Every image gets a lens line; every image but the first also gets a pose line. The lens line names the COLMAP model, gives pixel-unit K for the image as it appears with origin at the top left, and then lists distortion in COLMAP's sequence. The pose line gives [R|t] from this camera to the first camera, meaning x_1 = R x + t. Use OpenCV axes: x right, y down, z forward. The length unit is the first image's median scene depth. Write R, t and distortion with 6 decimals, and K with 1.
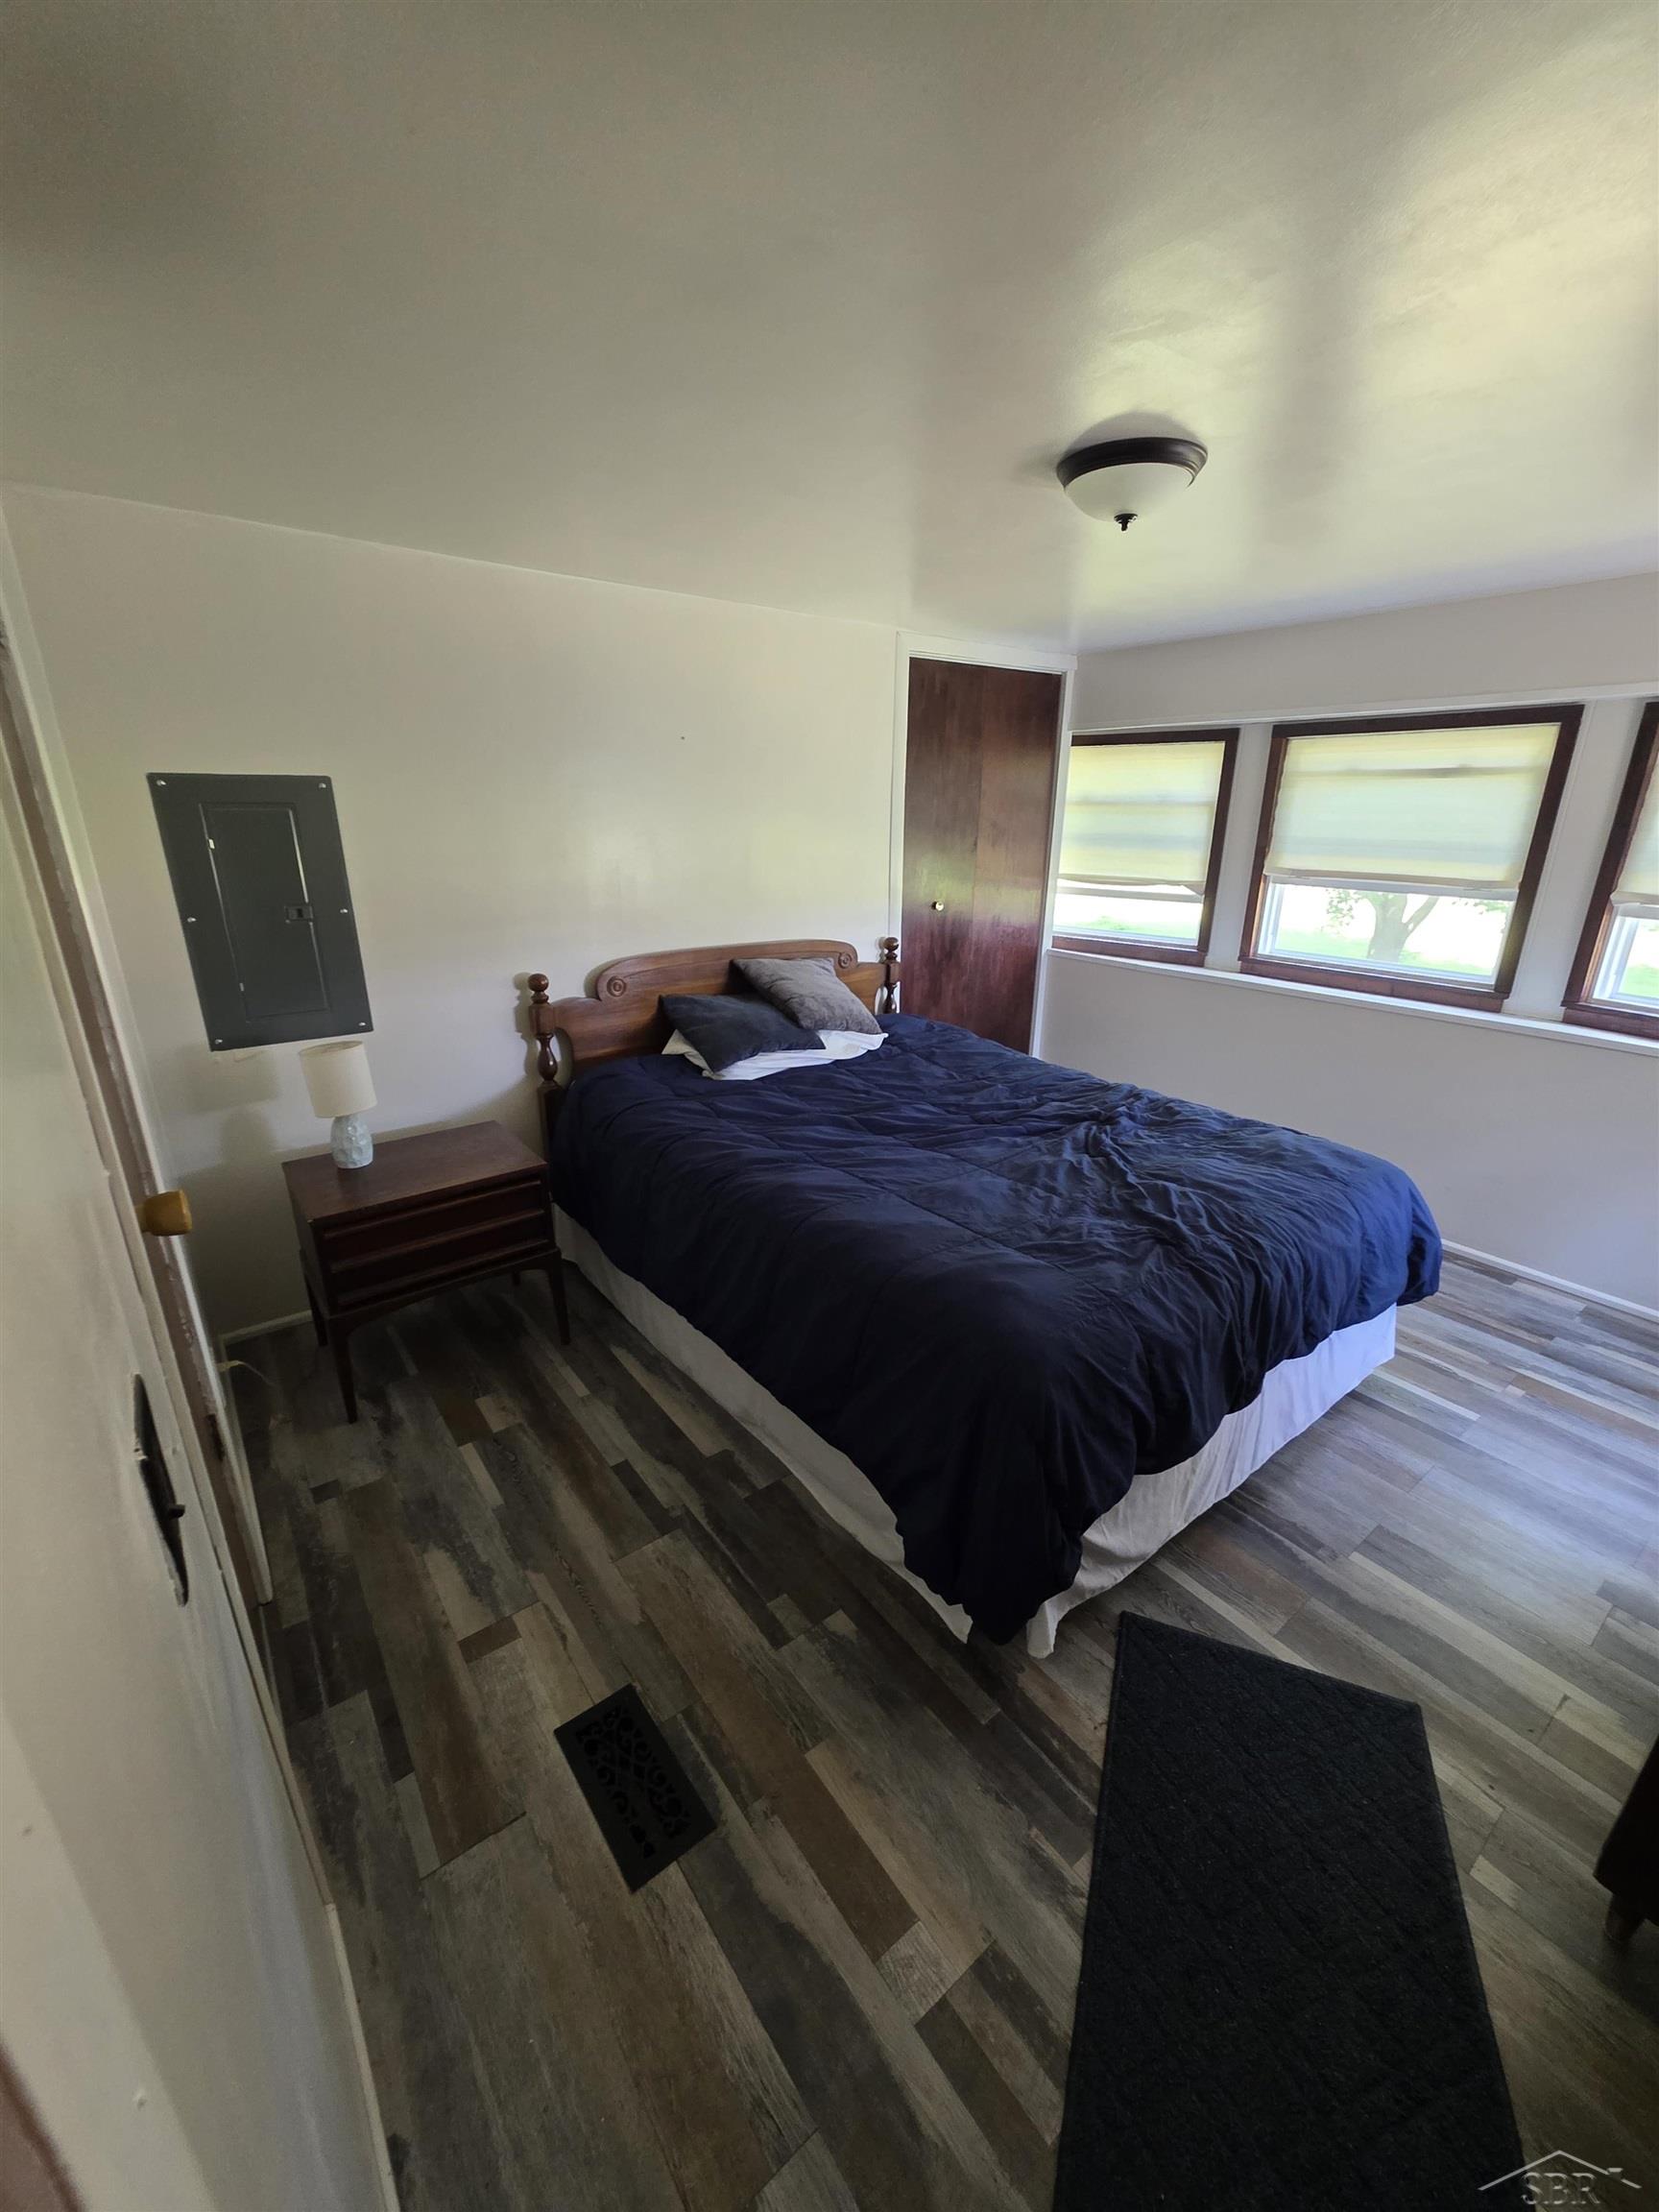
lens RADIAL K [[884.0, 0, 832.6], [0, 884.0, 1112.0], [0, 0, 1]] dist [-0.000949, -0.000249]
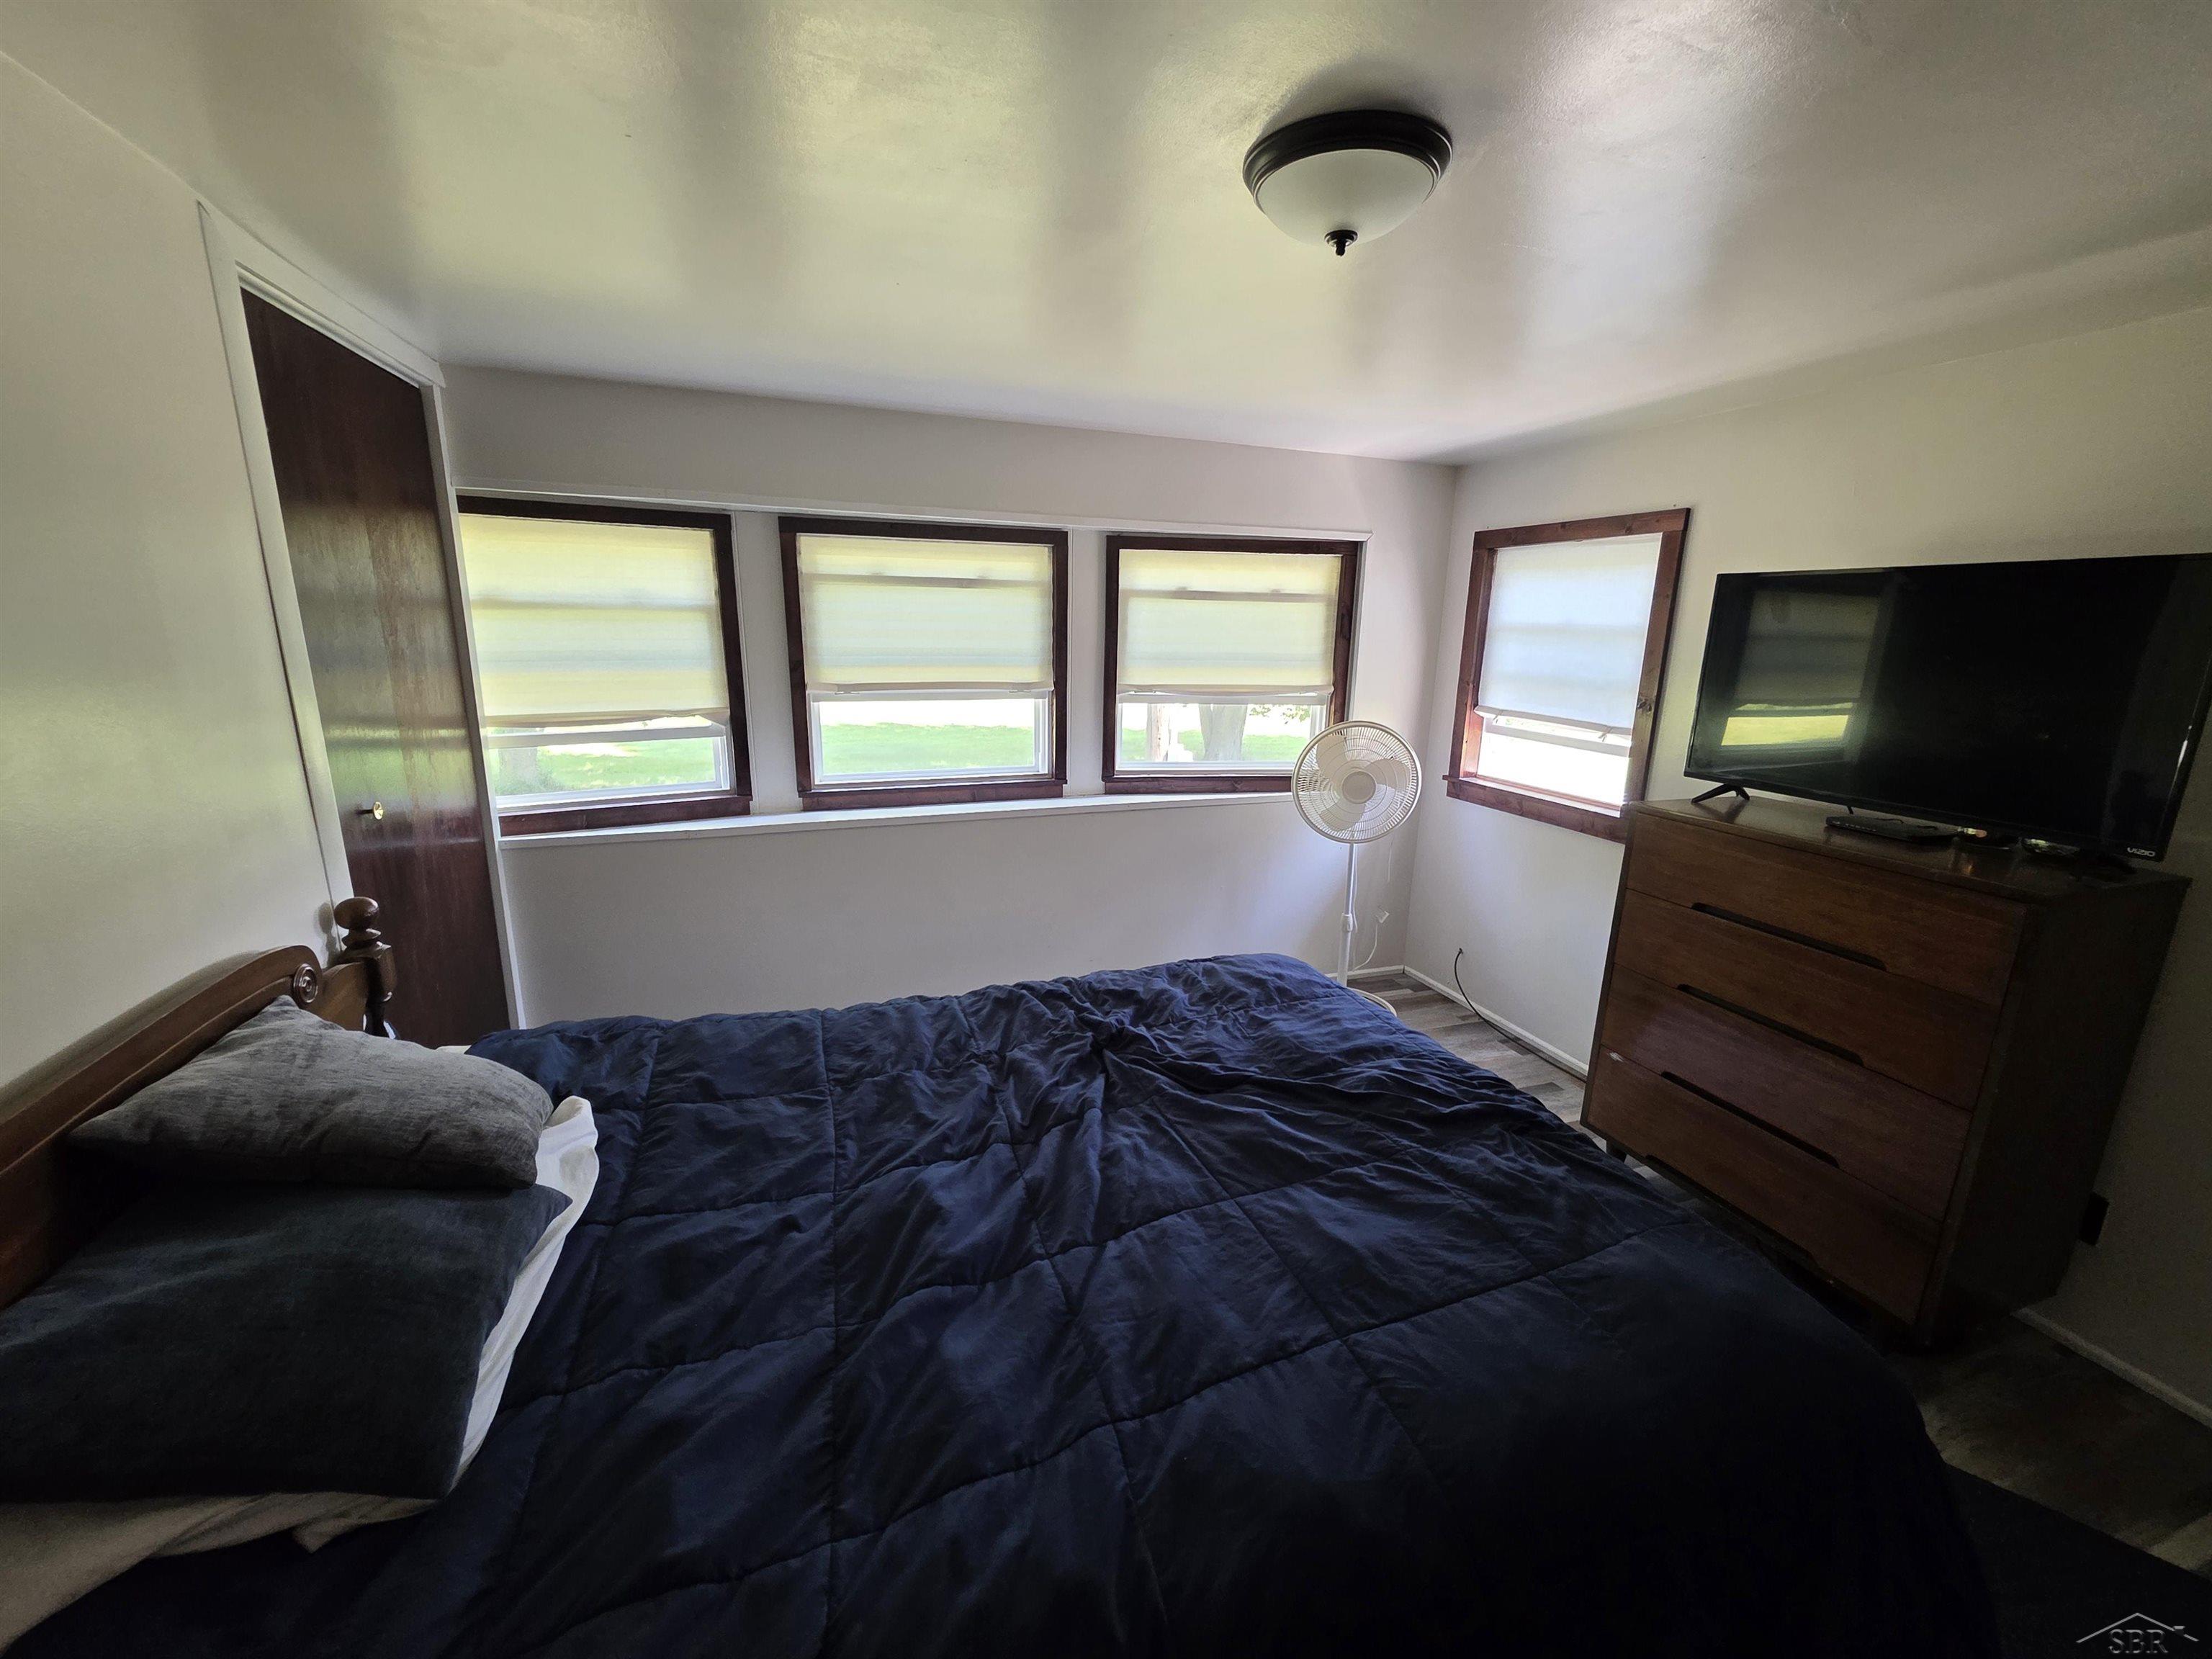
lens RADIAL K [[884.0, 0, 1111.2], [0, 884.0, 825.0], [0, 0, 1]] dist [-0.000949, -0.000249]
pose [[0.277701, -0.225083, 0.933927, -0.278887], [0.294663, 0.945261, 0.140197, -0.218149], [-0.914361, 0.236261, 0.328824, 0.588899]]
